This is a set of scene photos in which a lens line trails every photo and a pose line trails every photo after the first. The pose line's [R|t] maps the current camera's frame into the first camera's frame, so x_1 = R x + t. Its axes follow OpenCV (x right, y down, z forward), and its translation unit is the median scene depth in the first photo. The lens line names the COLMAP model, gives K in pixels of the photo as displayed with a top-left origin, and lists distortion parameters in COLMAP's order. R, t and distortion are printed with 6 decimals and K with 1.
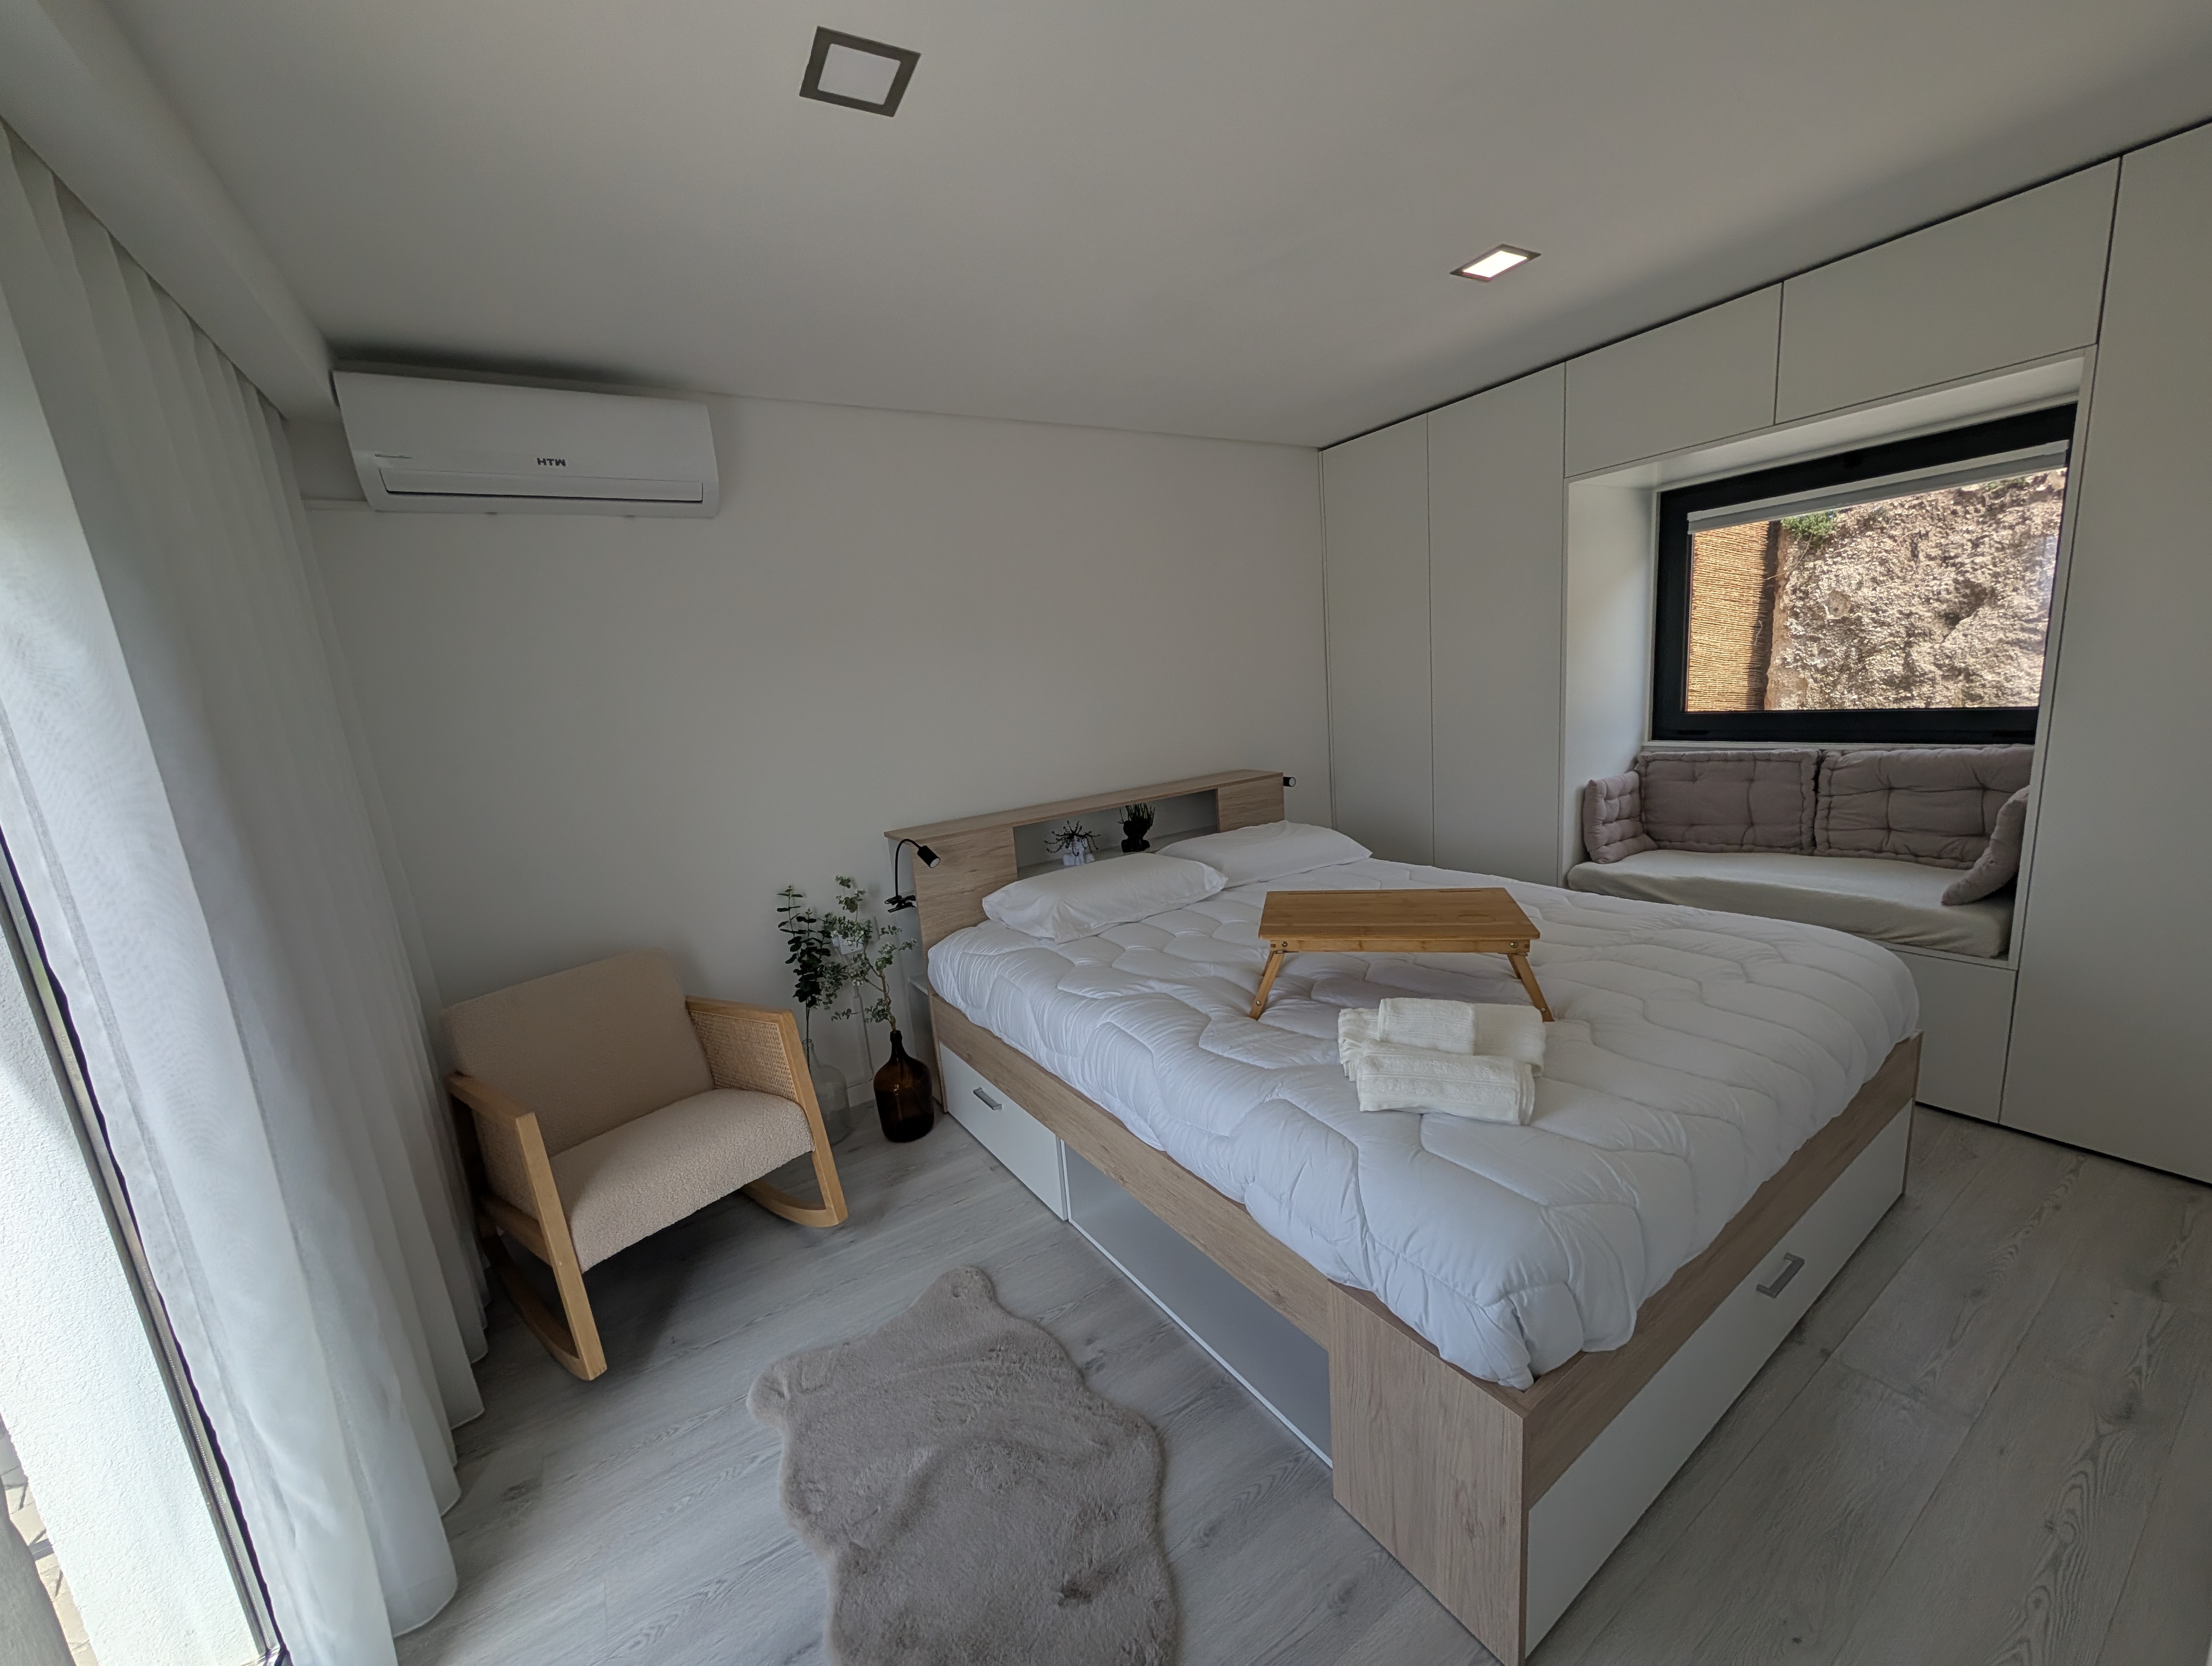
lens RADIAL K [[840.4, 0, 1102.7], [0, 840.4, 844.3], [0, 0, 1]] dist [0.001246, 0.000078]
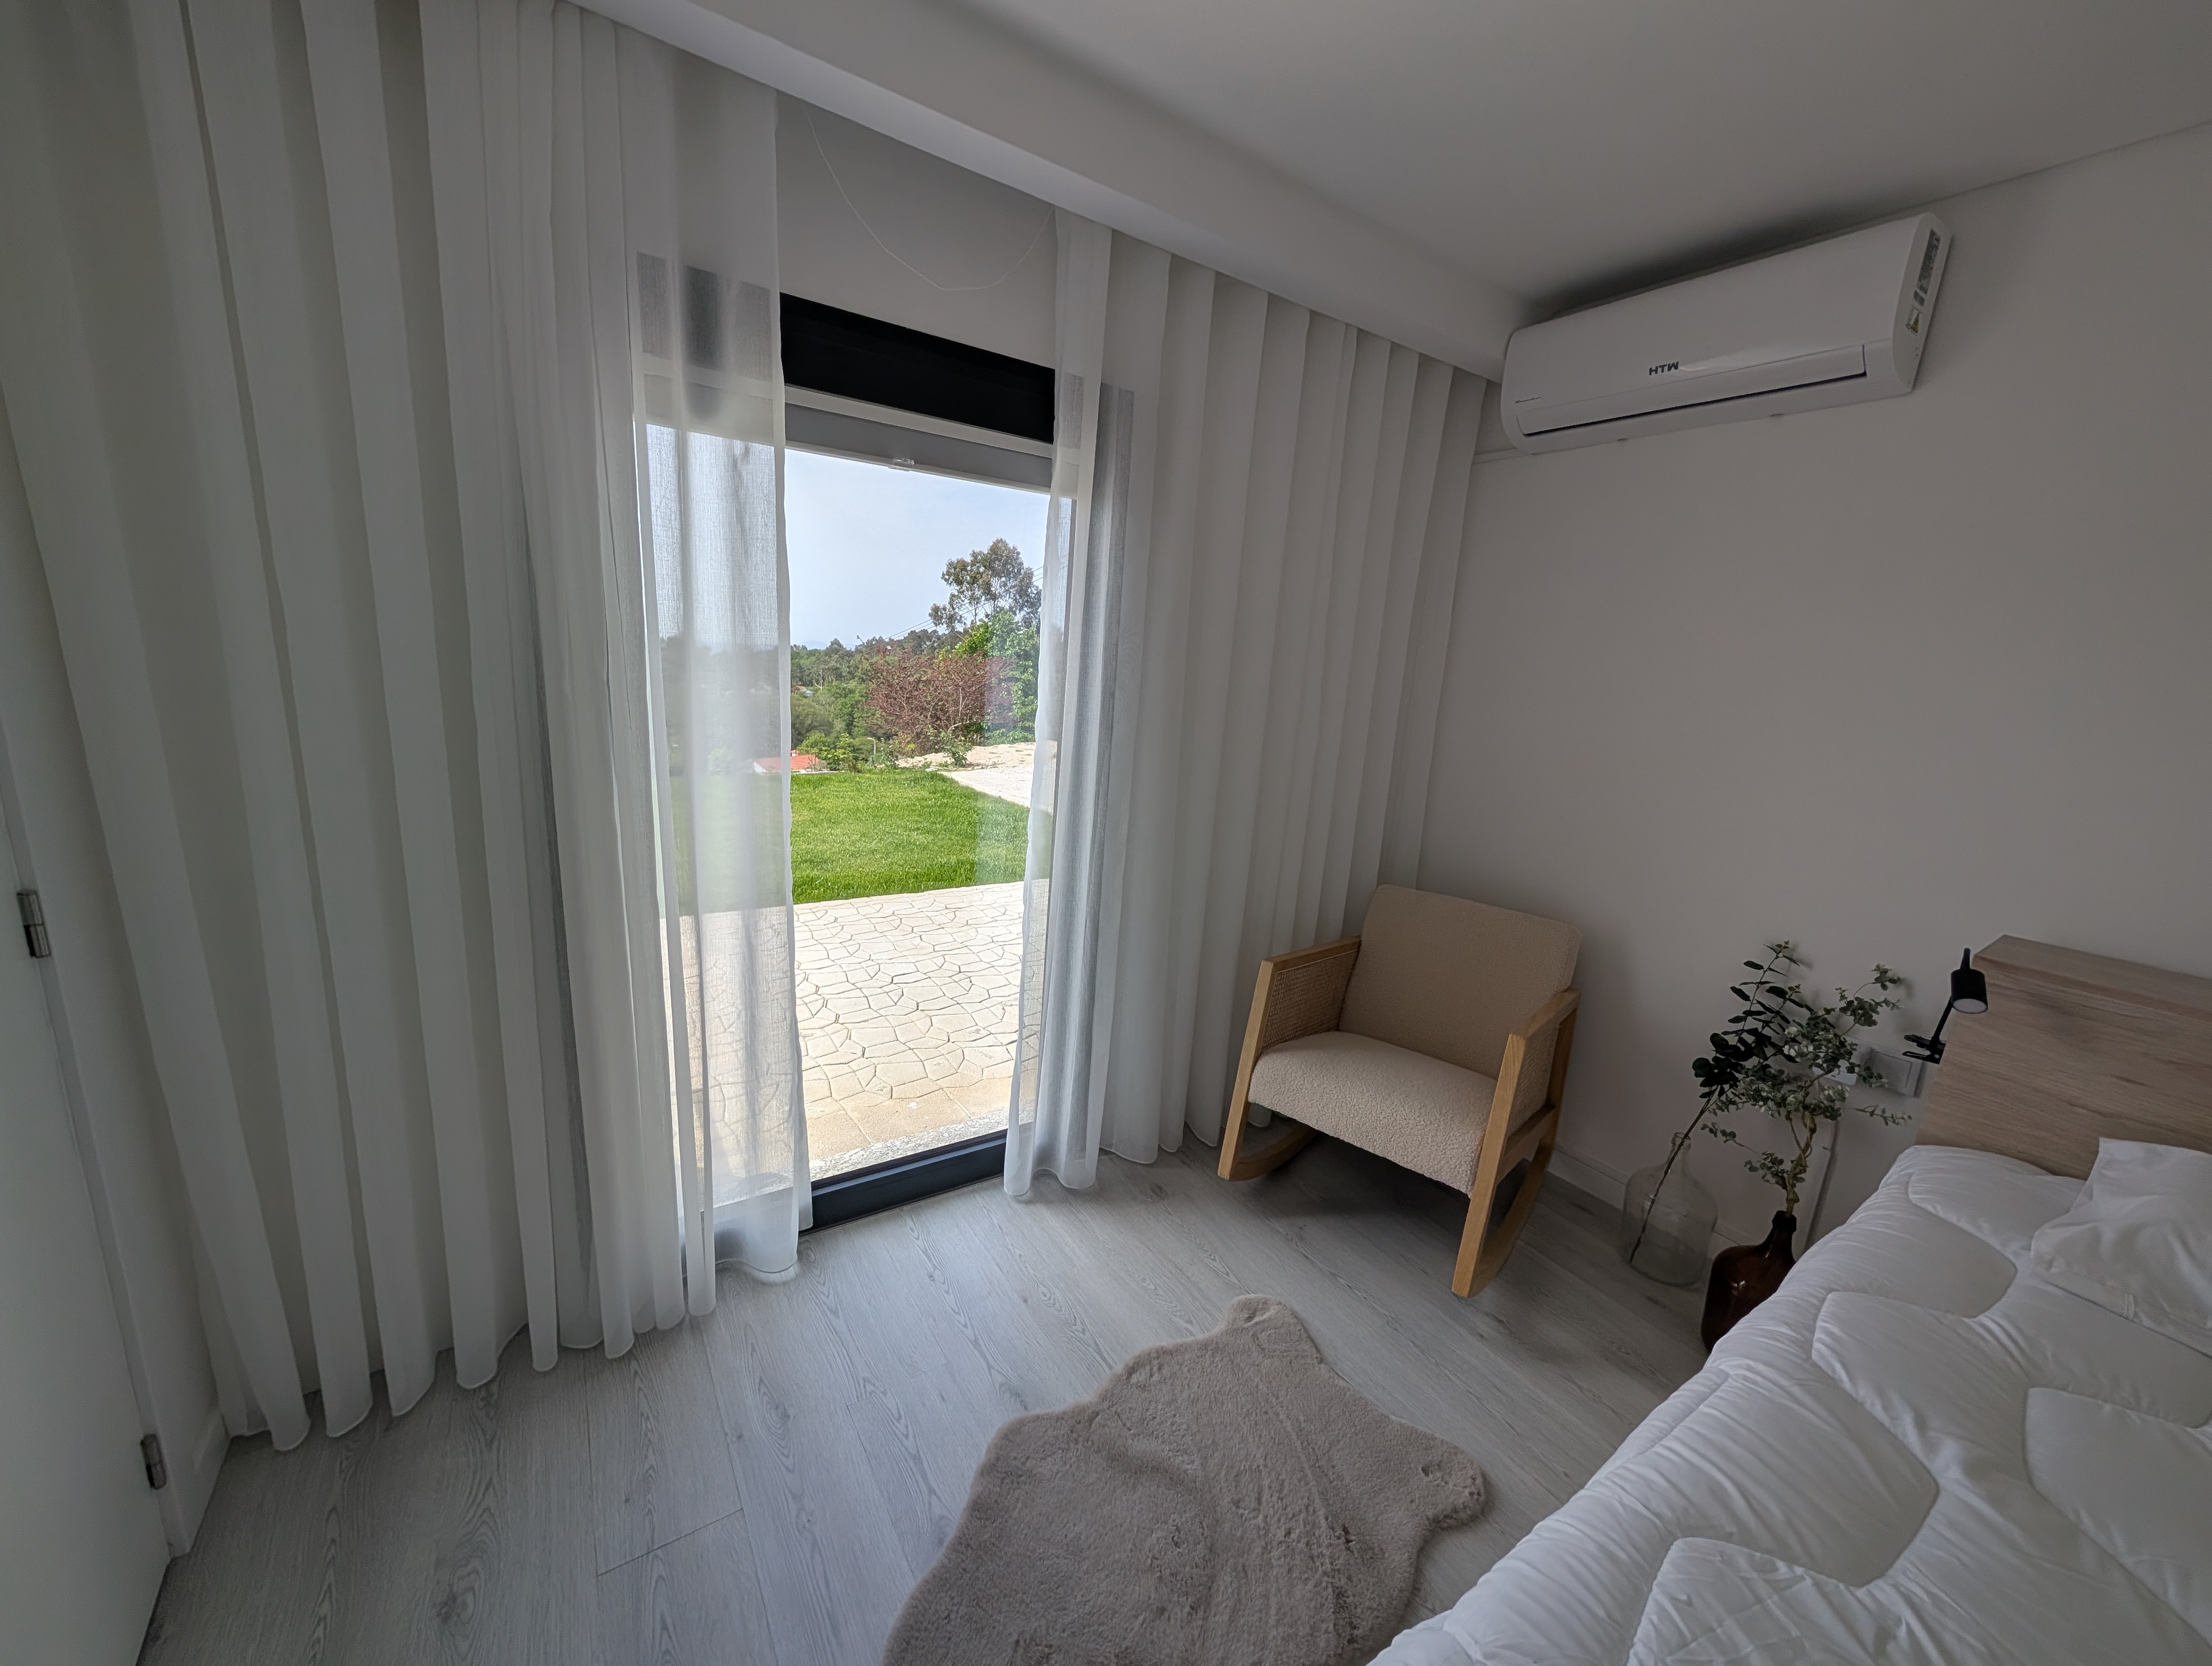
lens RADIAL K [[840.4, 0, 1098.2], [0, 840.4, 842.2], [0, 0, 1]] dist [0.001246, 0.000078]
pose [[0.002916, 0.306186, -0.951967, 0.345927], [-0.264697, 0.918252, 0.294531, -0.105911], [0.964327, 0.251124, 0.083724, 0.505653]]
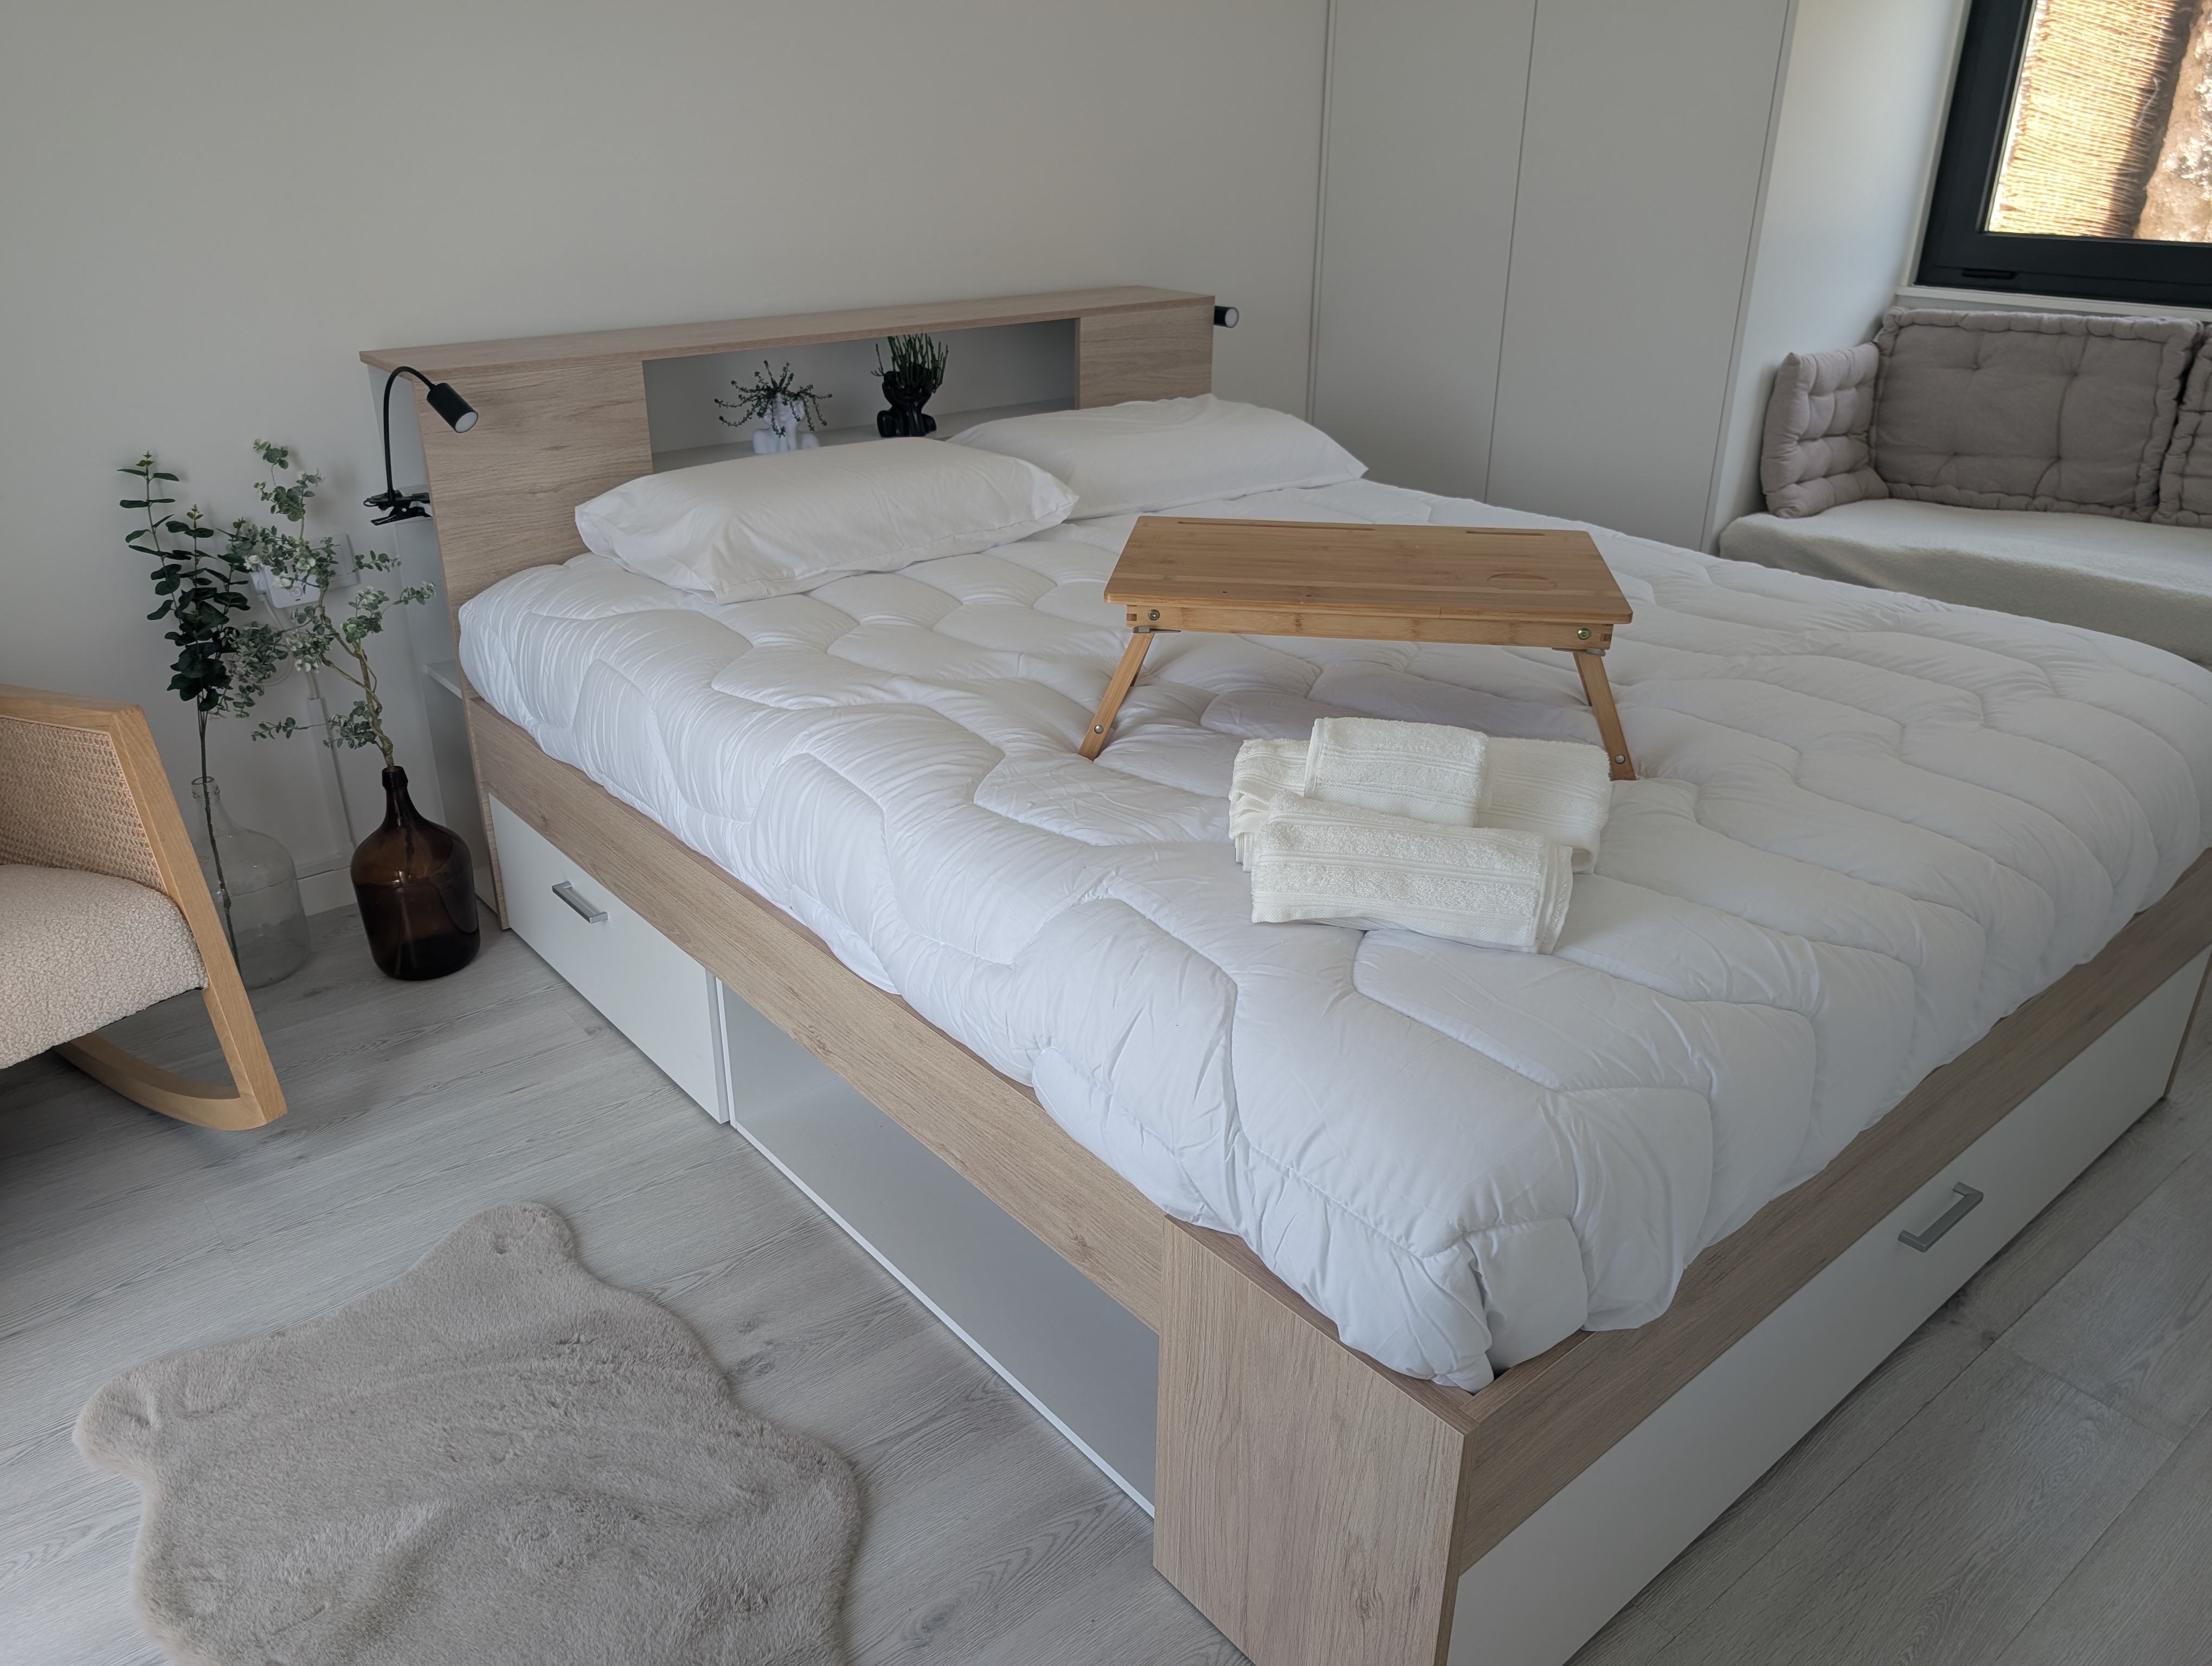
lens RADIAL K [[1594.3, 0, 1082.4], [0, 1594.3, 828.9], [0, 0, 1]] dist [0.038341, -0.038237]
pose [[0.991240, 0.035596, 0.127184, 0.048662], [-0.062980, 0.973849, 0.218294, 0.033236], [-0.116087, -0.224392, 0.967560, 0.038270]]
